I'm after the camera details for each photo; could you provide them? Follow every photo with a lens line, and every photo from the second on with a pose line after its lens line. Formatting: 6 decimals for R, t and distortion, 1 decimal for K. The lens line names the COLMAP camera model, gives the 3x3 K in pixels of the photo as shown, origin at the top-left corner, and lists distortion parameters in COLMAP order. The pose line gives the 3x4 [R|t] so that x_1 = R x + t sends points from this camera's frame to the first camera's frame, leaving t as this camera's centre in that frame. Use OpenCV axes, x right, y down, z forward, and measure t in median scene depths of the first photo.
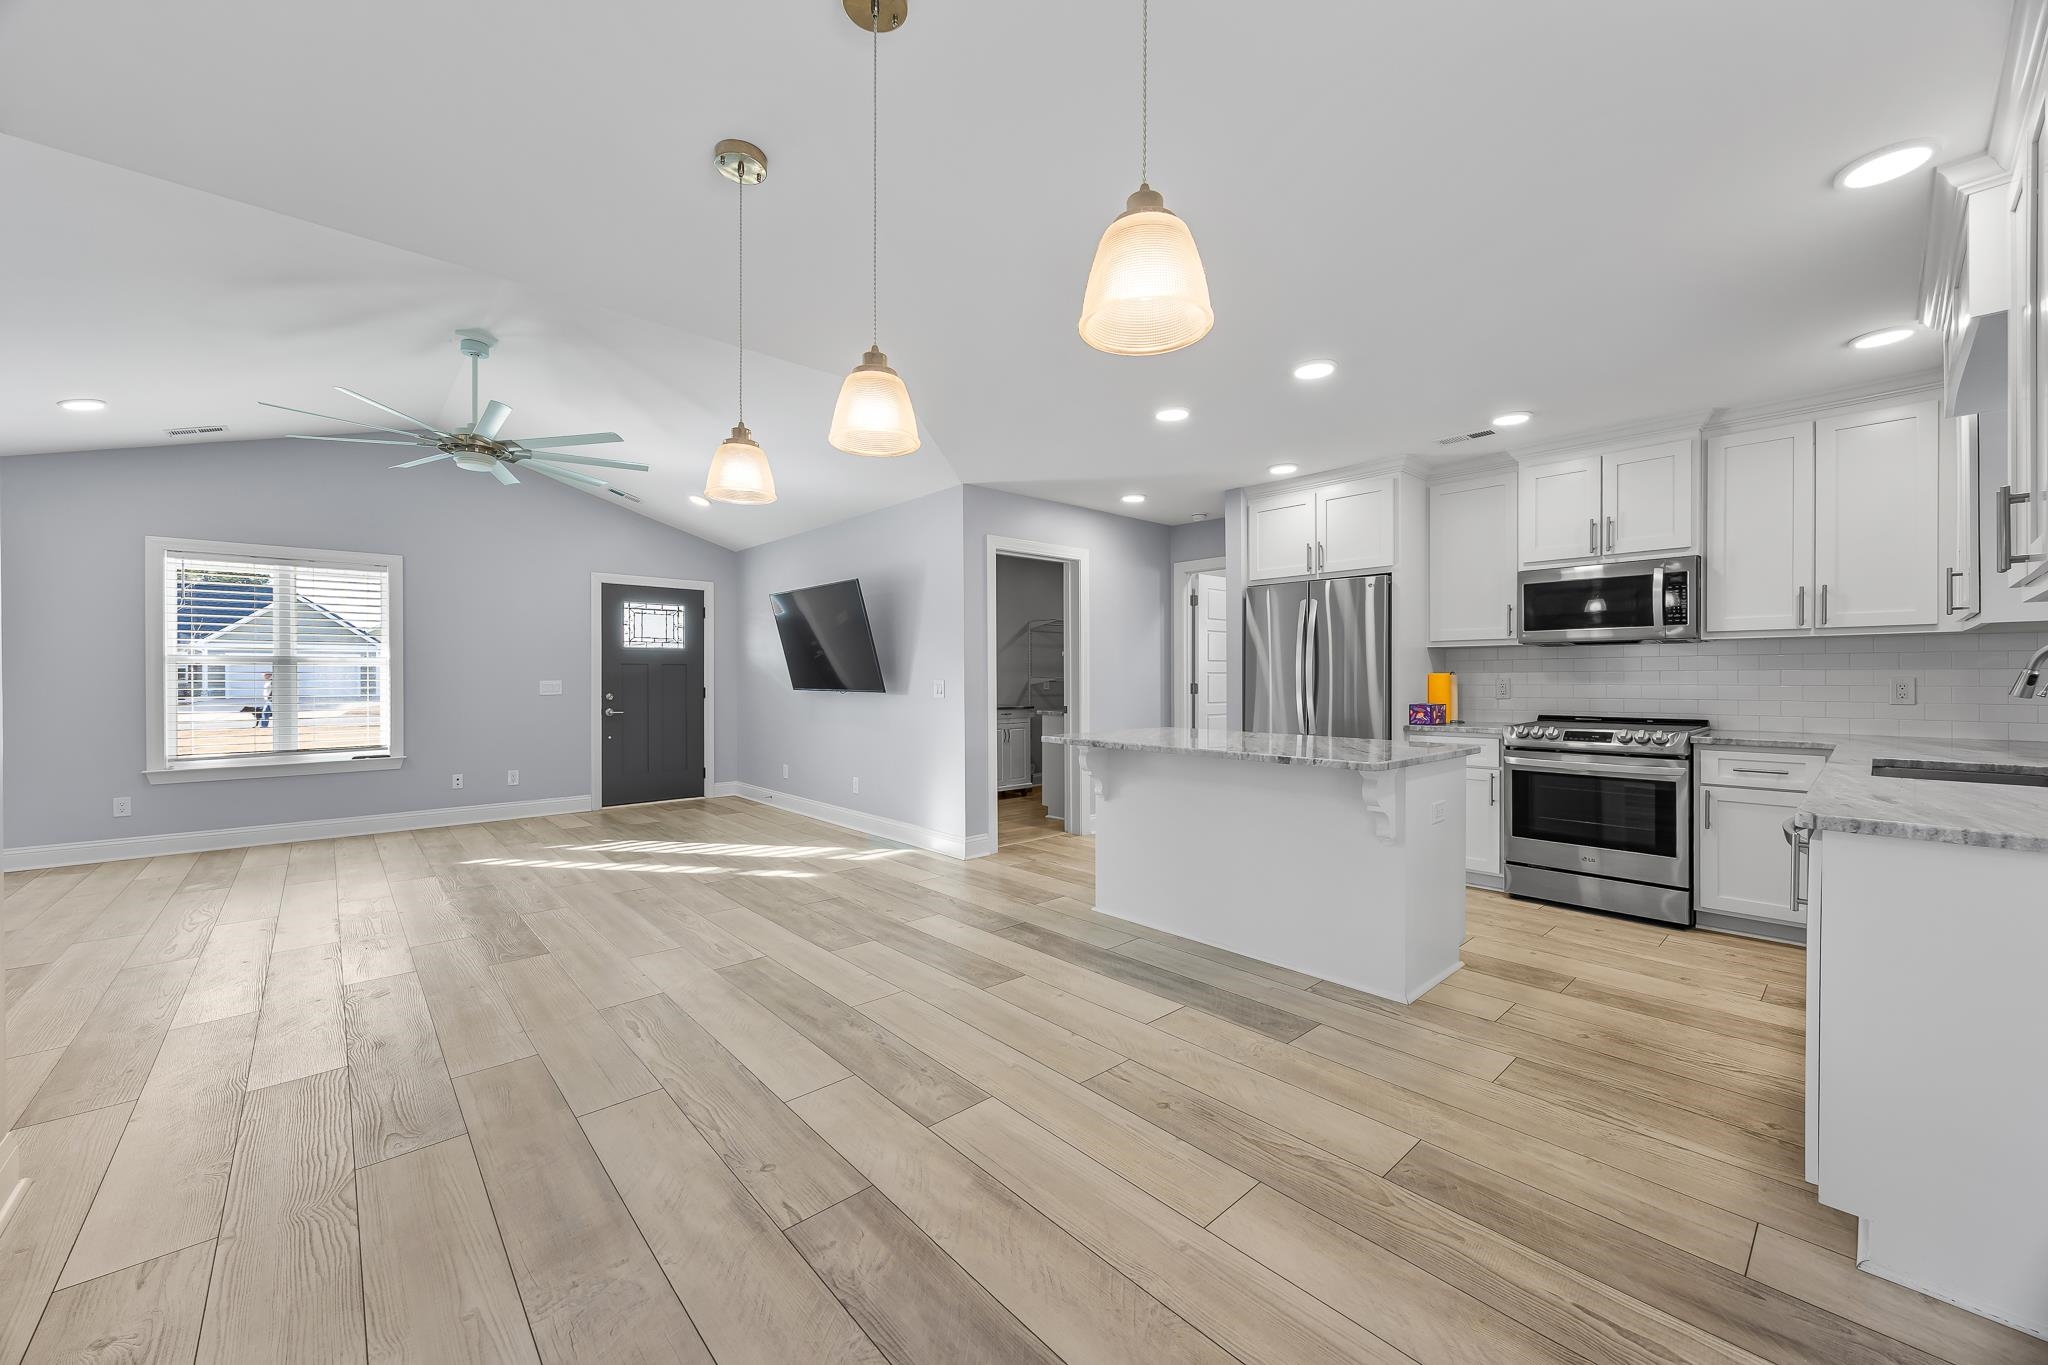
lens RADIAL K [[784.0, 0, 1028.3], [0, 784.0, 681.4], [0, 0, 1]] dist [-0.003362, 0.000490]
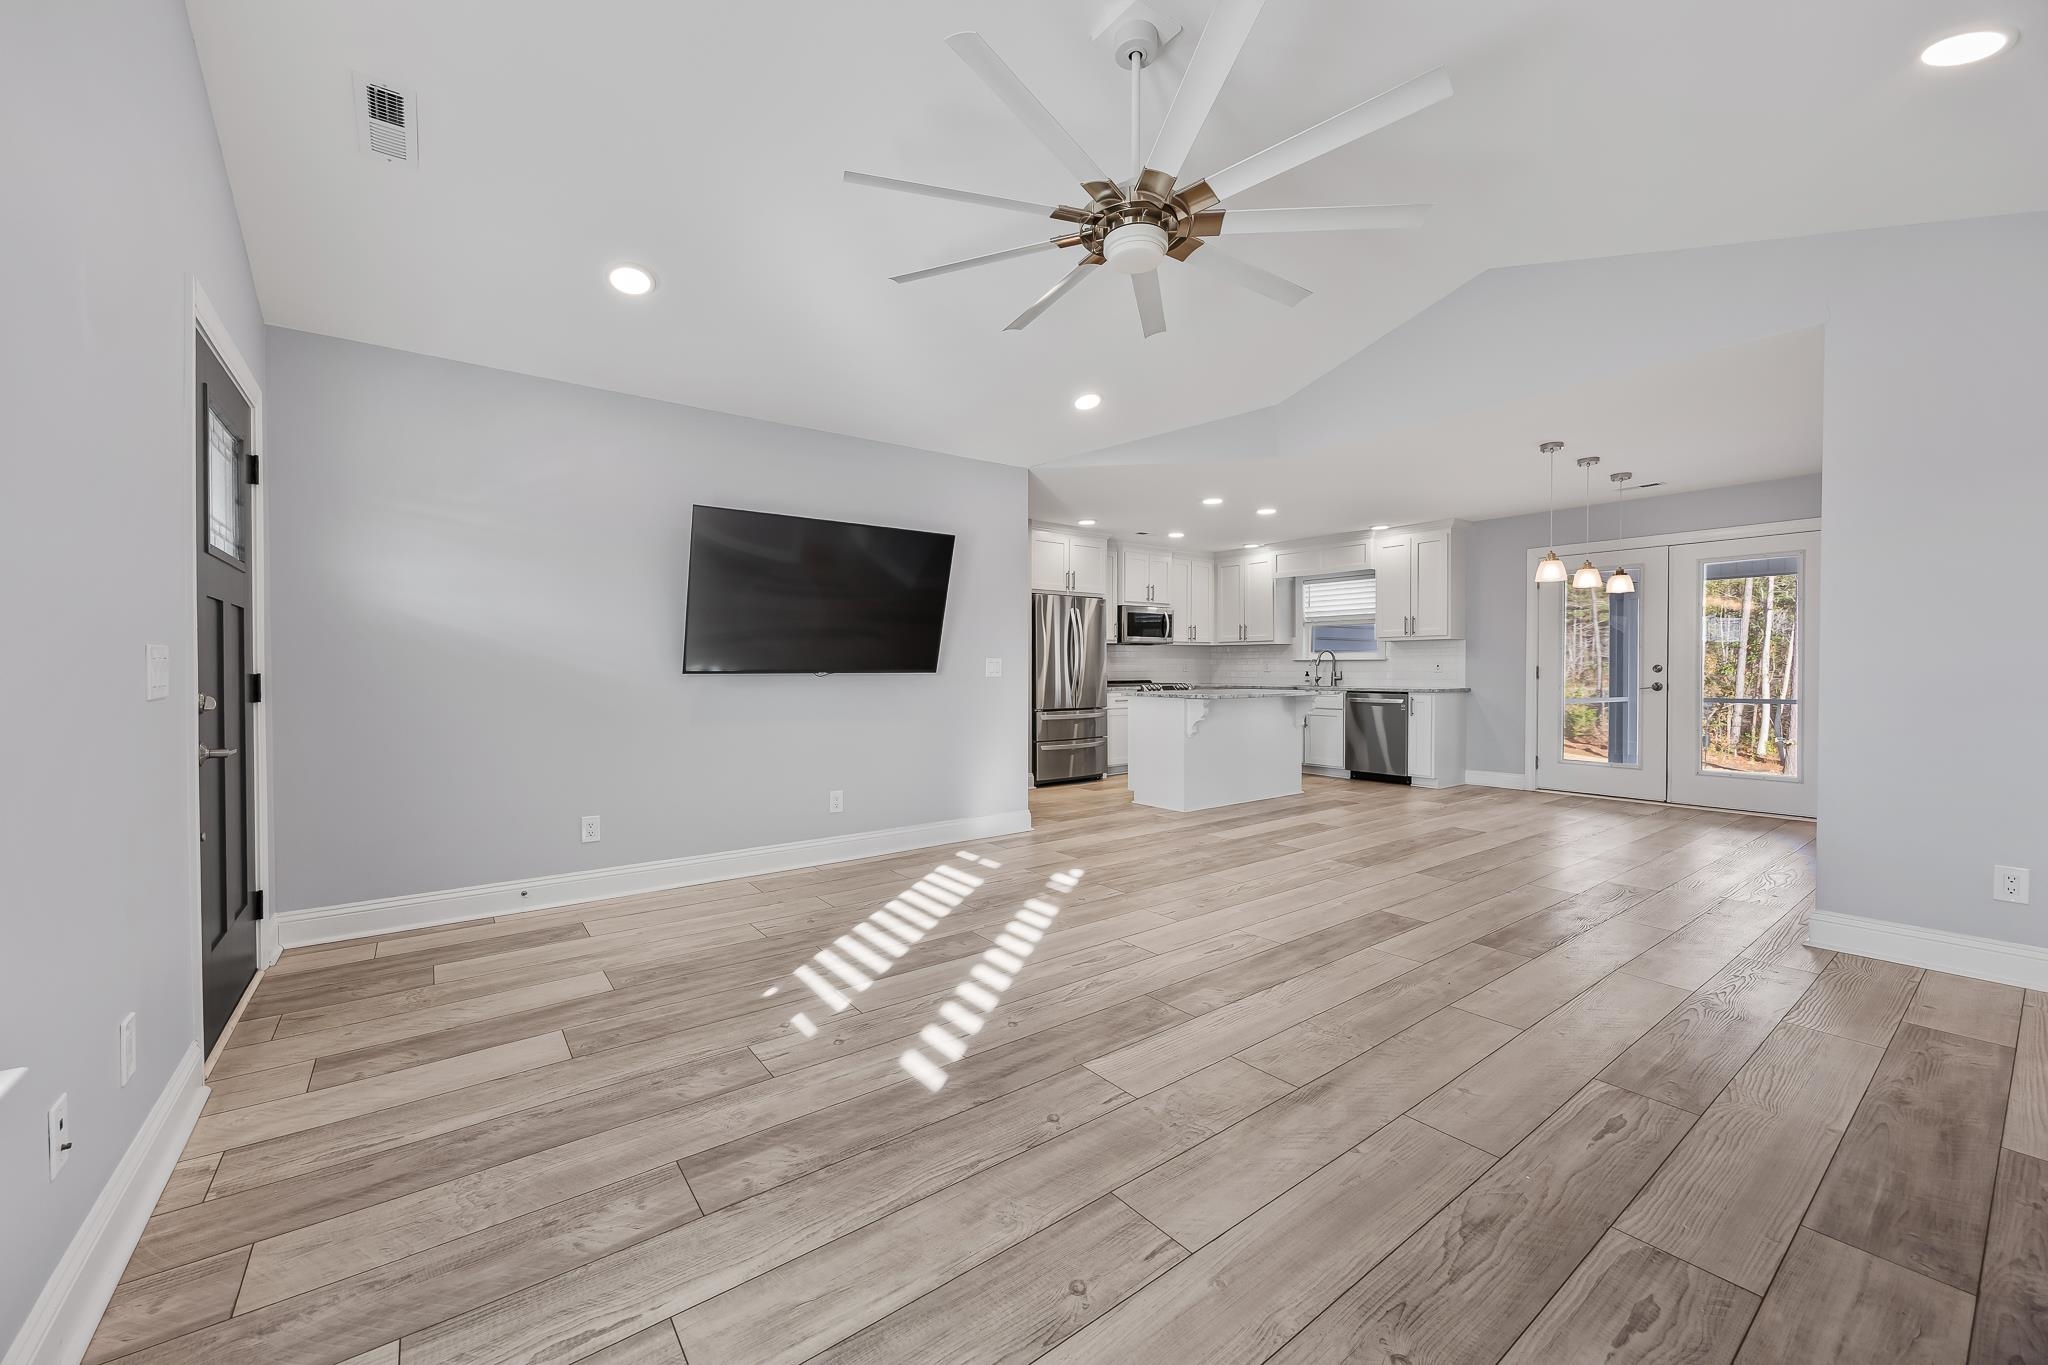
lens RADIAL K [[784.0, 0, 1033.5], [0, 784.0, 681.8], [0, 0, 1]] dist [-0.003362, 0.000490]
pose [[0.082621, -0.014017, 0.996482, -2.017435], [0.006670, 0.999886, 0.013512, 0.030101], [-0.996559, 0.005530, 0.082706, 1.643054]]
